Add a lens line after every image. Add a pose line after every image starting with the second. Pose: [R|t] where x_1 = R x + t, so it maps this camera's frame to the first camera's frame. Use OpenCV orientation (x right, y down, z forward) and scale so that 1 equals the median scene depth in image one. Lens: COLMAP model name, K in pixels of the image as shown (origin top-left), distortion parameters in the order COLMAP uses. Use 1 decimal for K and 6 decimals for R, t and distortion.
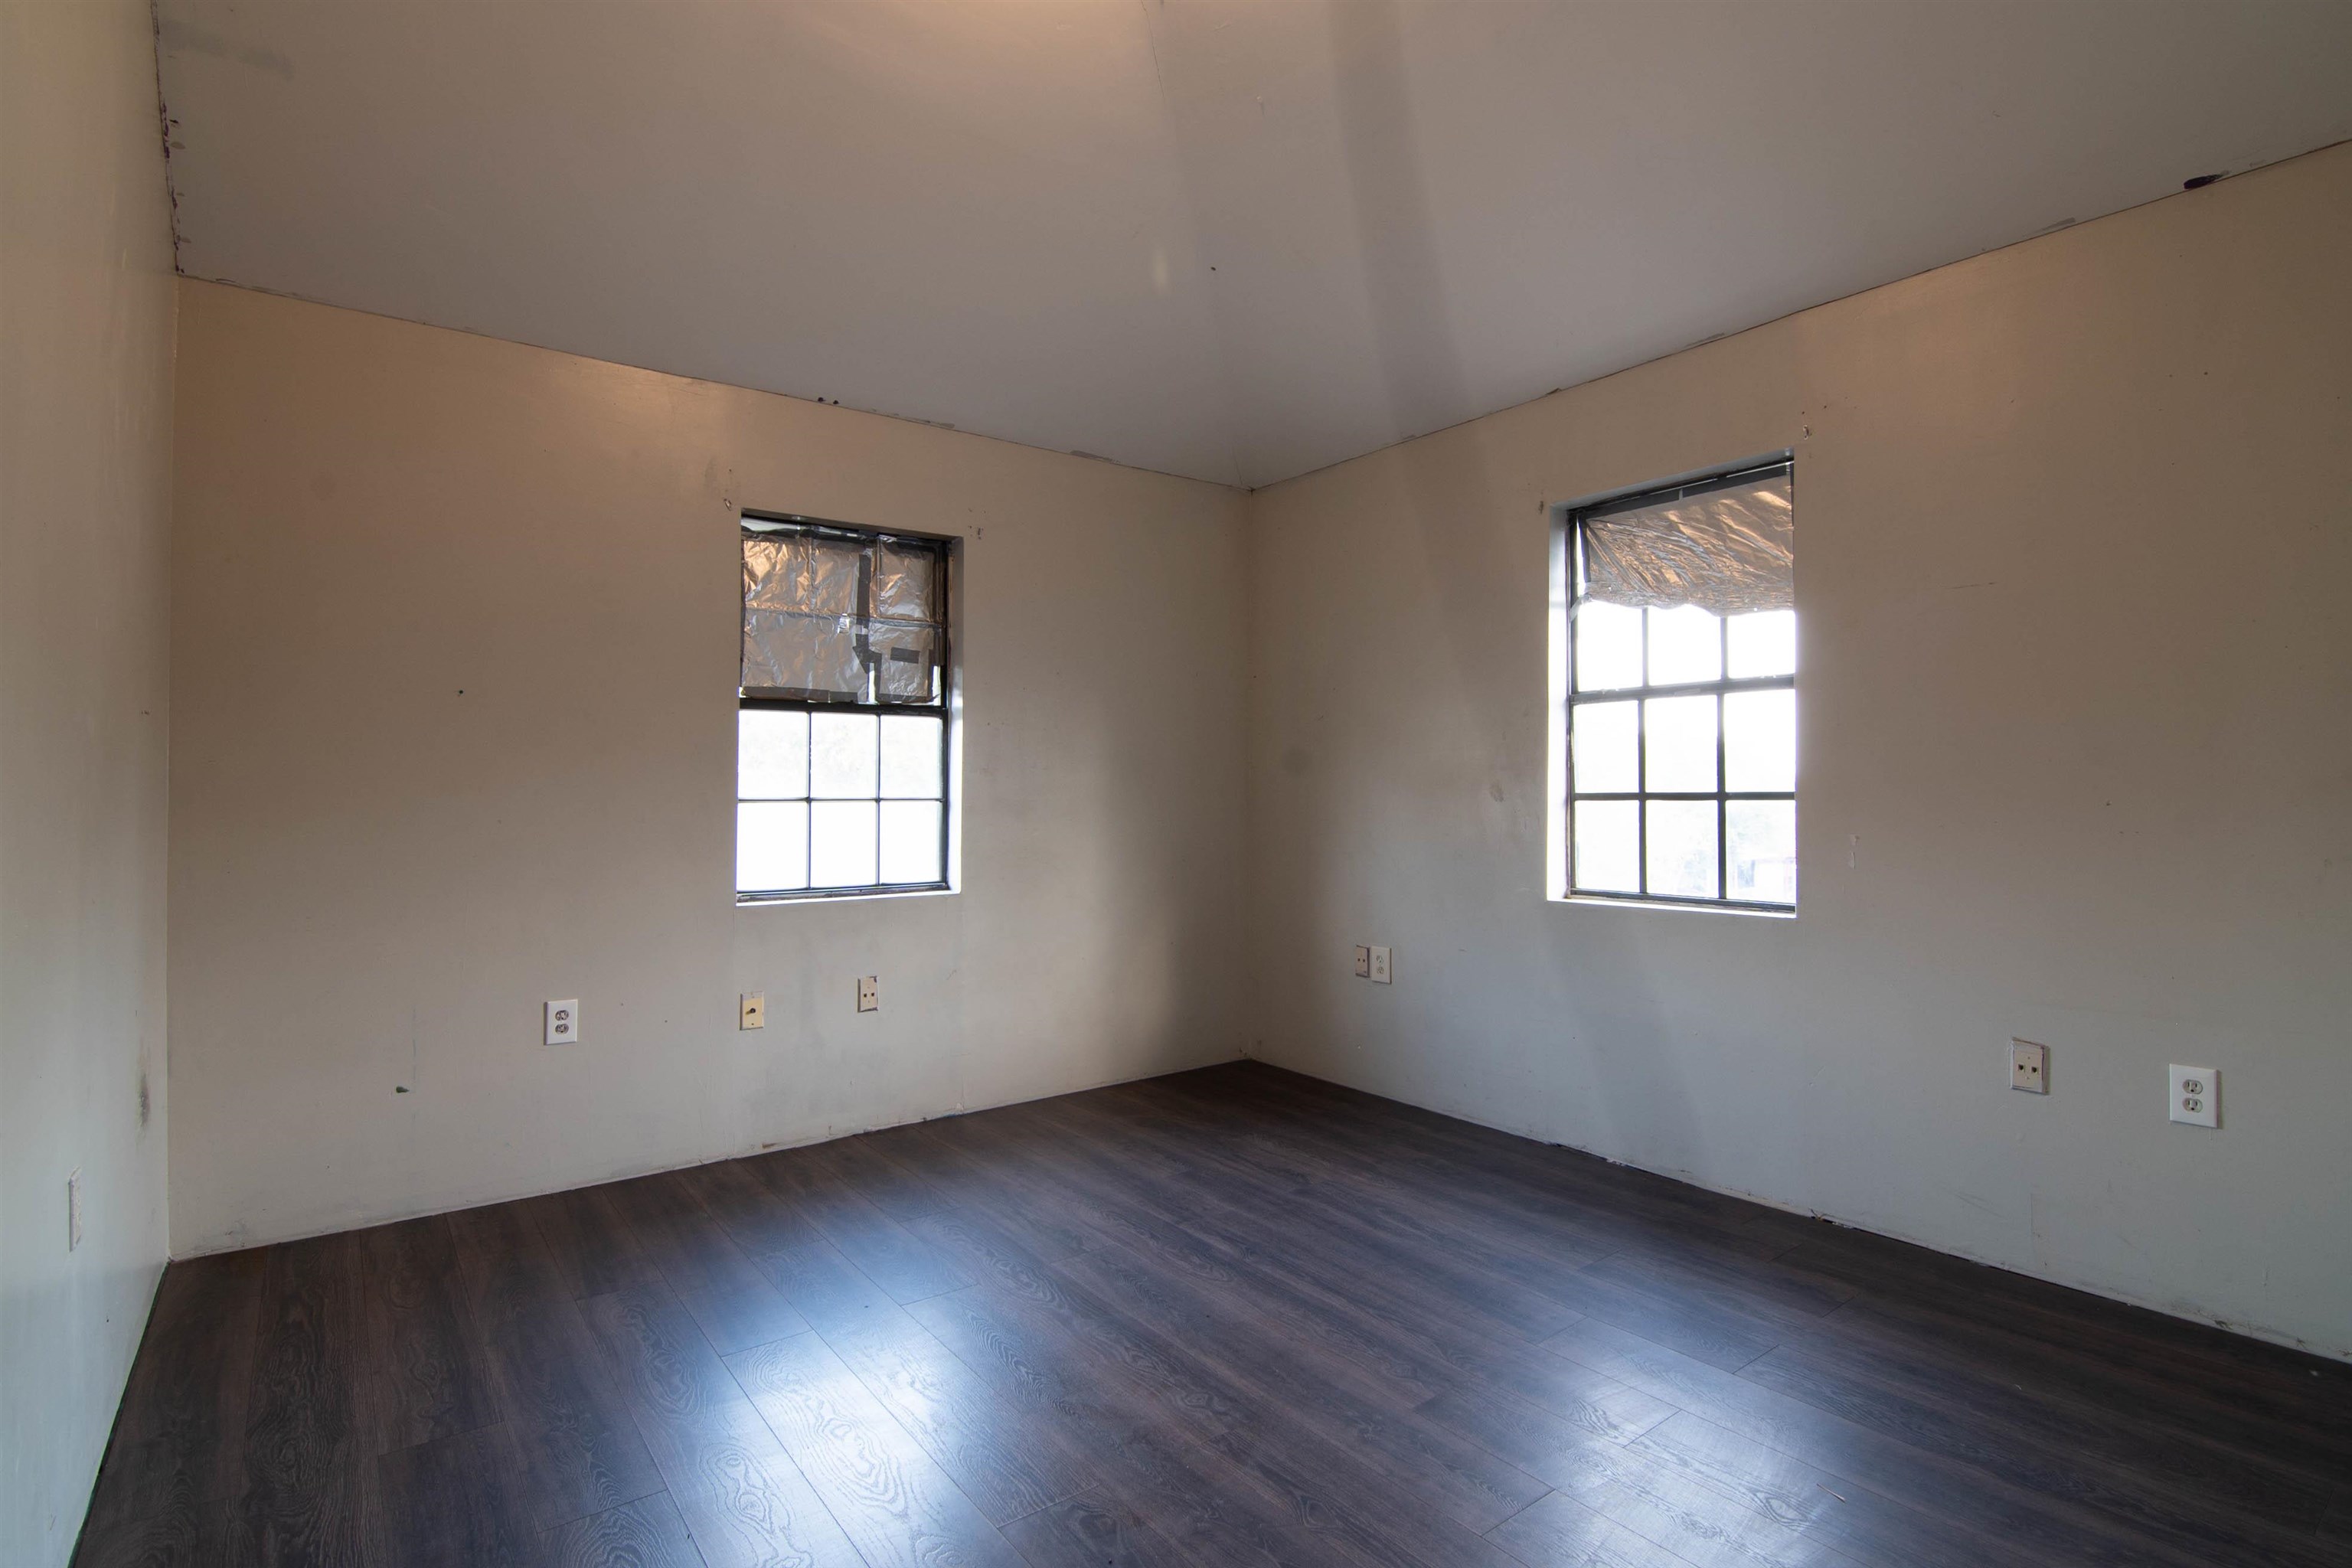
lens RADIAL K [[1129.3, 0, 1183.5], [0, 1129.3, 773.6], [0, 0, 1]] dist [-0.021419, -0.001243]
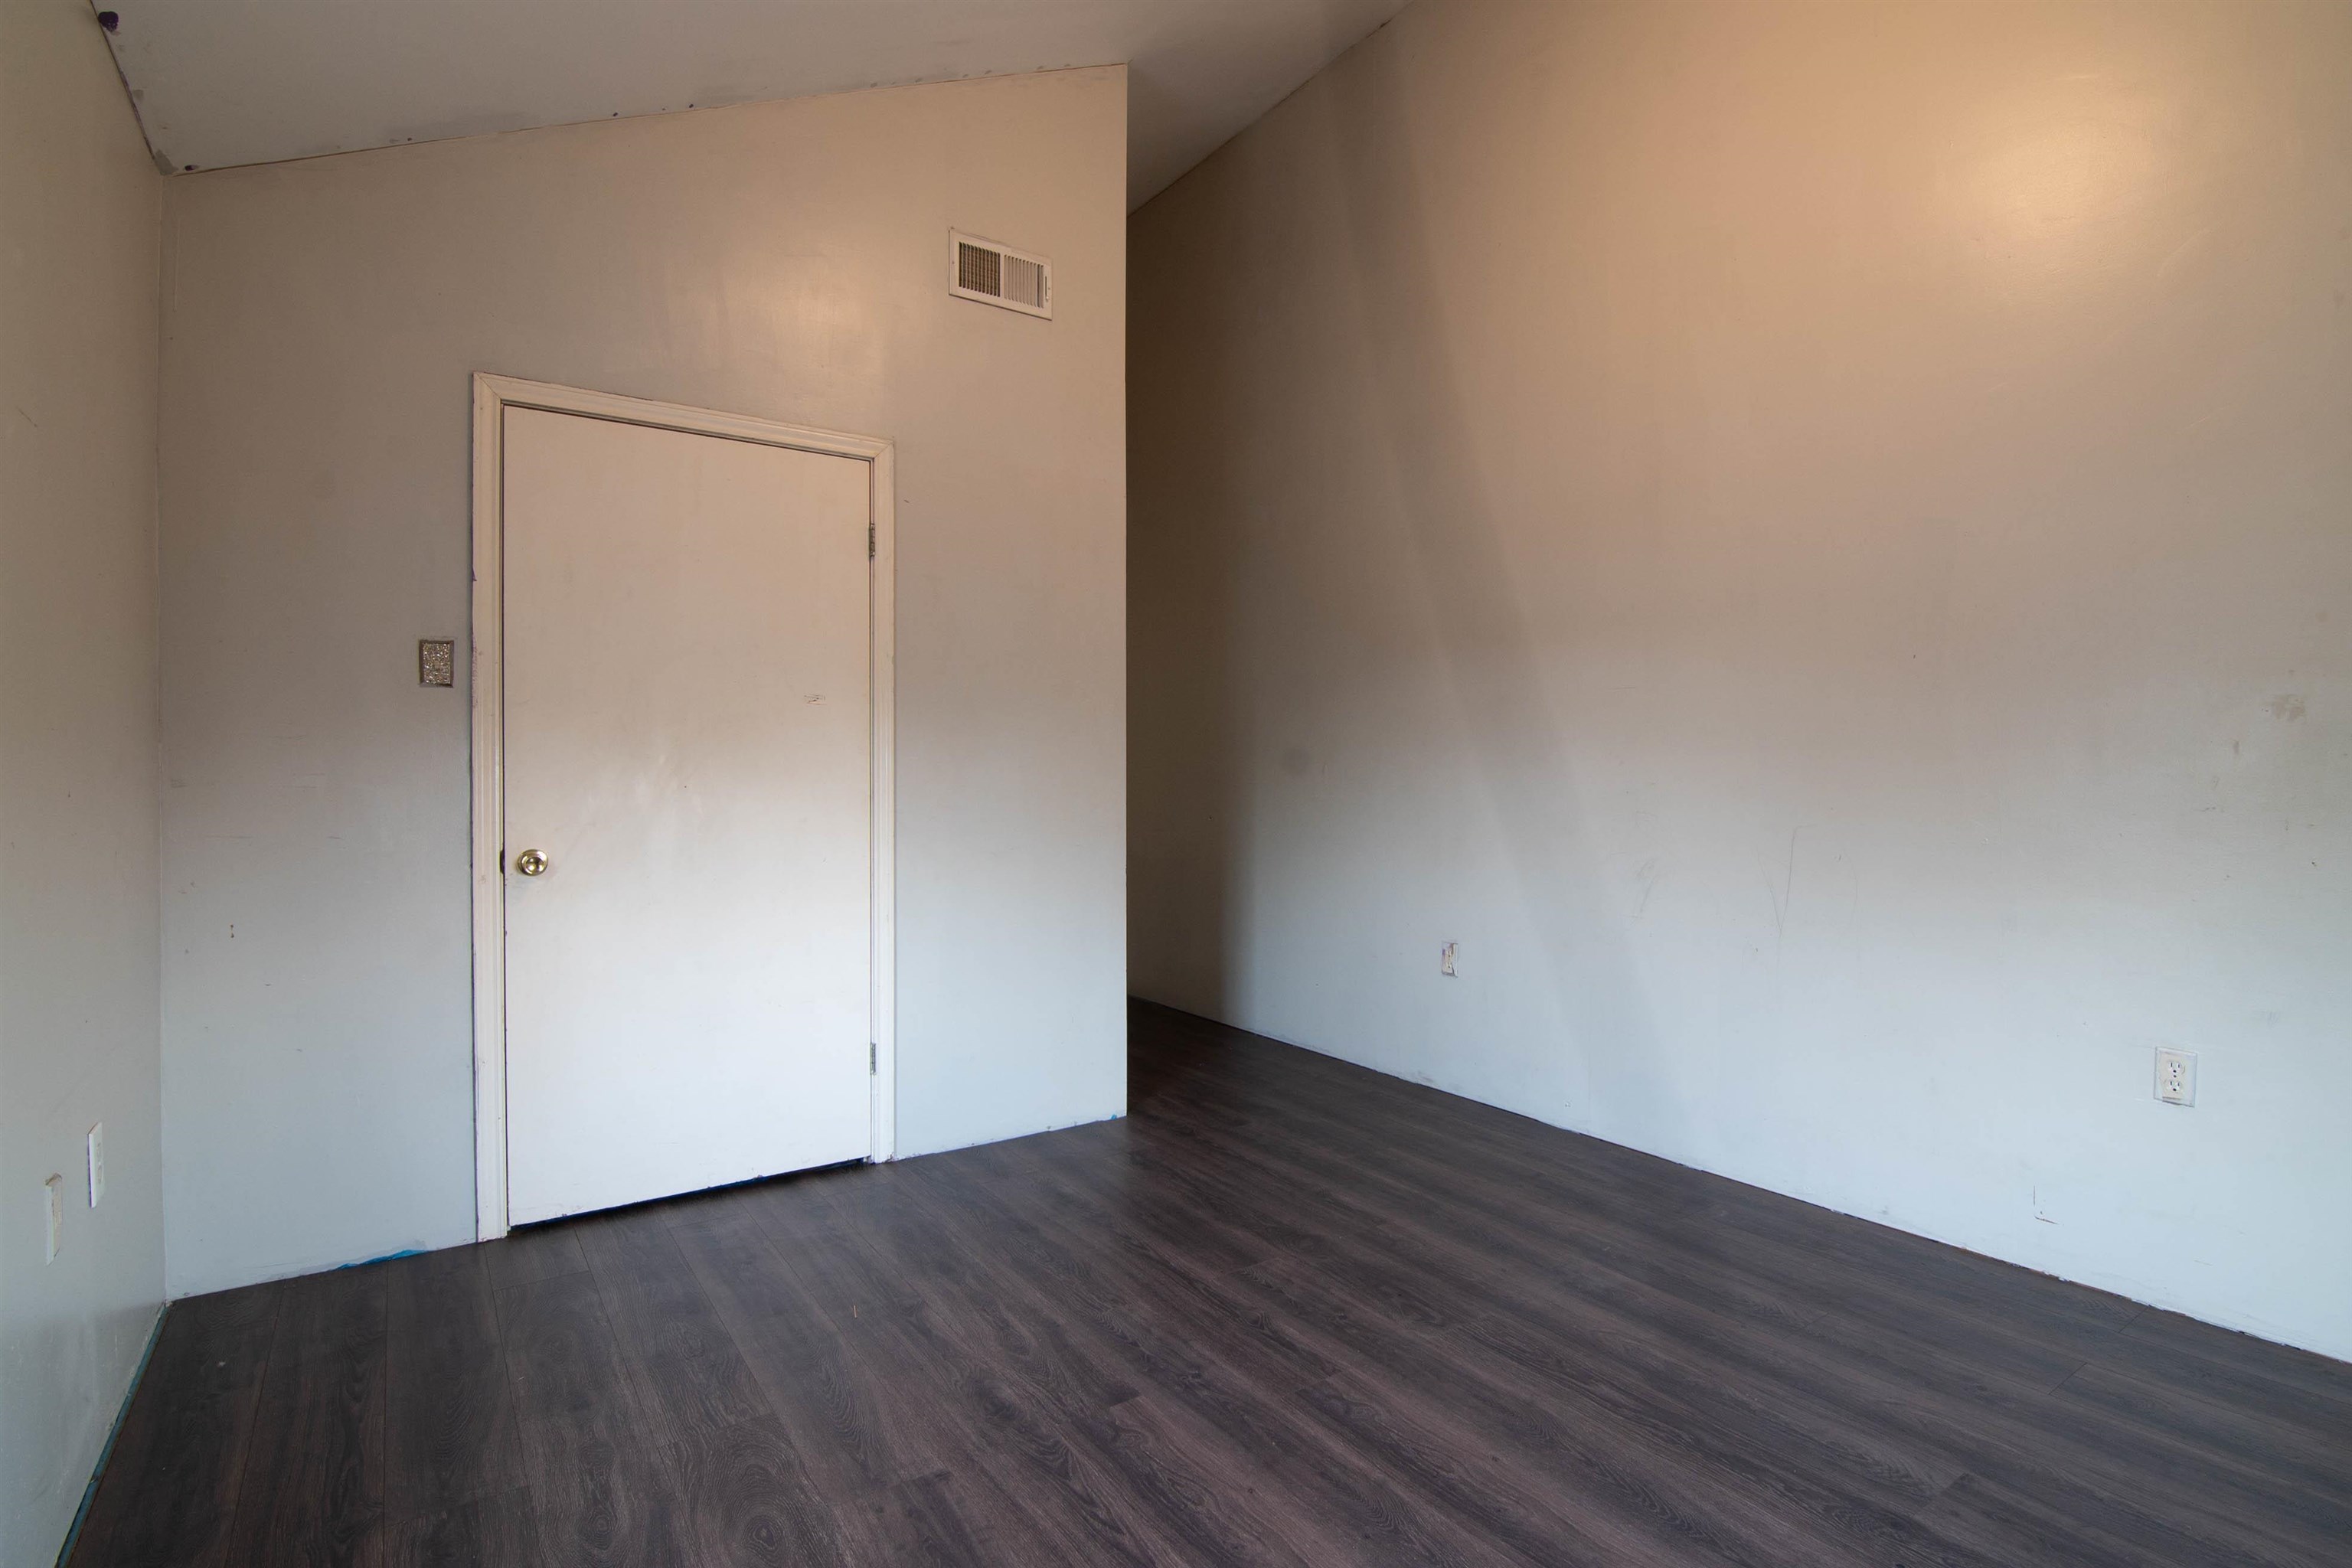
lens RADIAL K [[1129.3, 0, 1183.5], [0, 1129.3, 773.6], [0, 0, 1]] dist [-0.021419, -0.001243]
pose [[-0.999052, 0.004198, 0.043328, 0.068951], [0.003799, 0.999950, -0.009286, 0.016852], [-0.043365, -0.009112, -0.999018, 1.137372]]
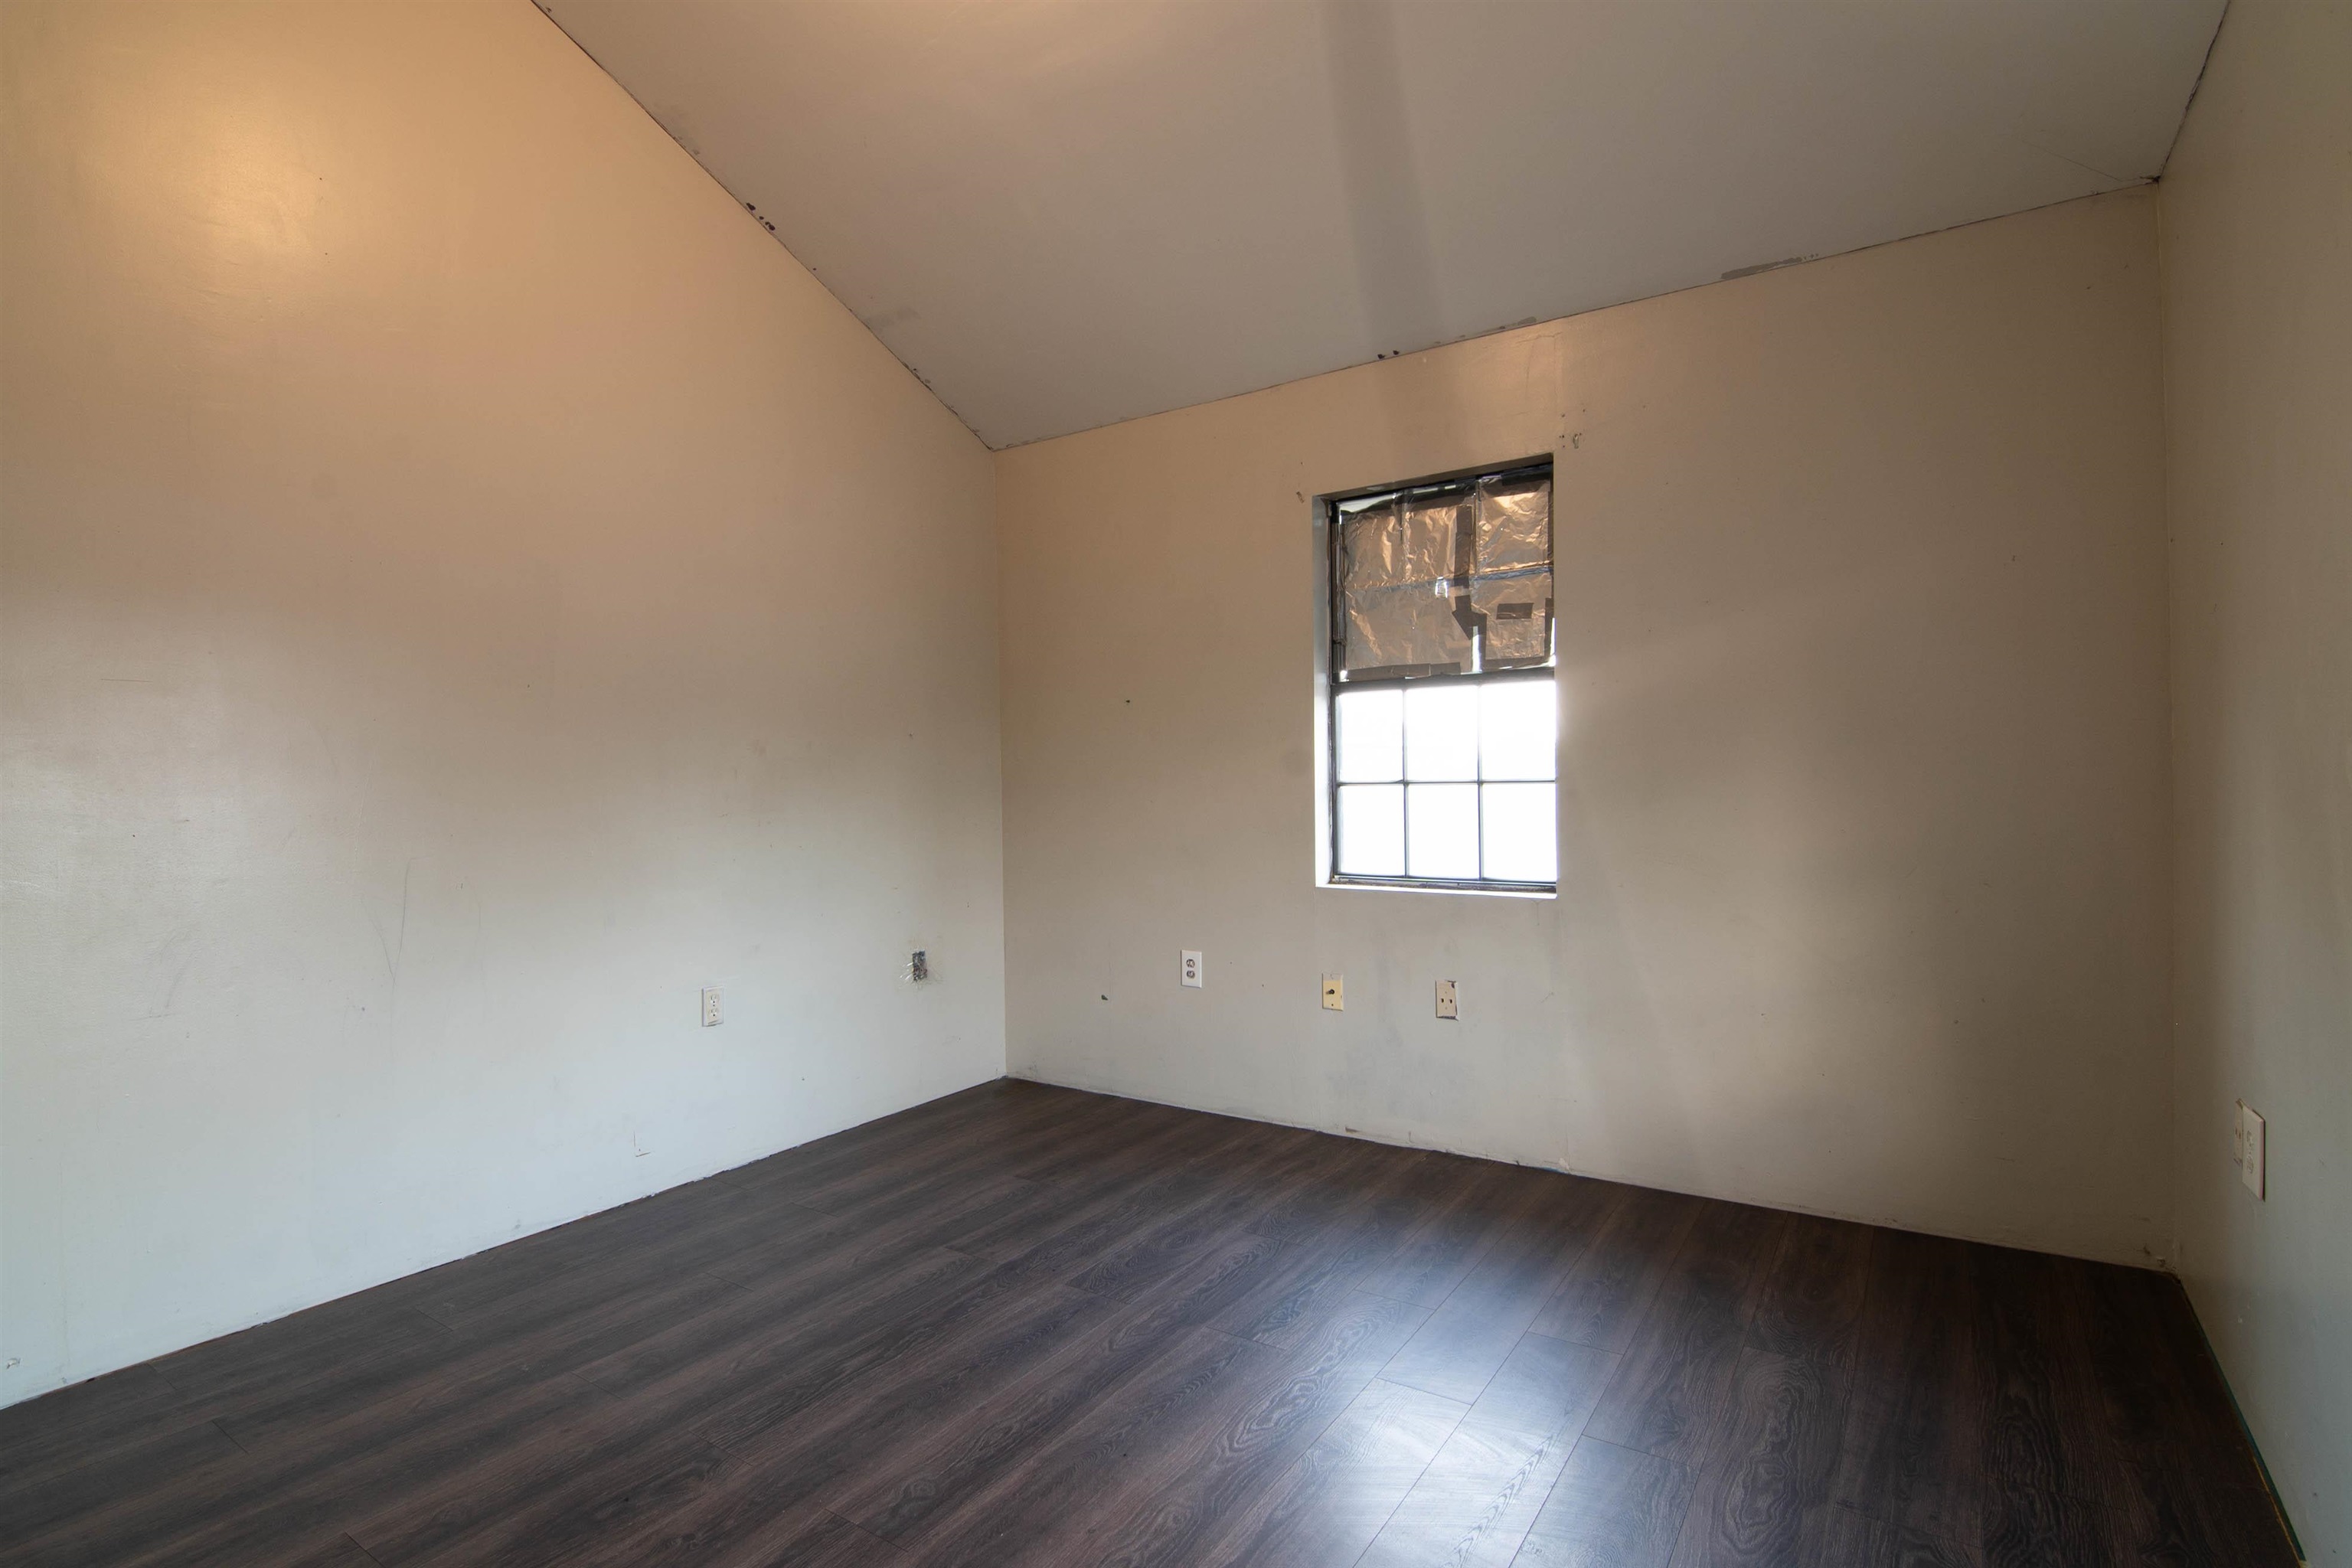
lens RADIAL K [[1129.3, 0, 1183.5], [0, 1129.3, 773.6], [0, 0, 1]] dist [-0.021419, -0.001243]
pose [[0.323377, -0.004512, -0.946259, 0.521084], [0.030609, 0.999515, 0.005695, 0.004950], [0.945775, -0.030806, 0.323359, 0.540425]]
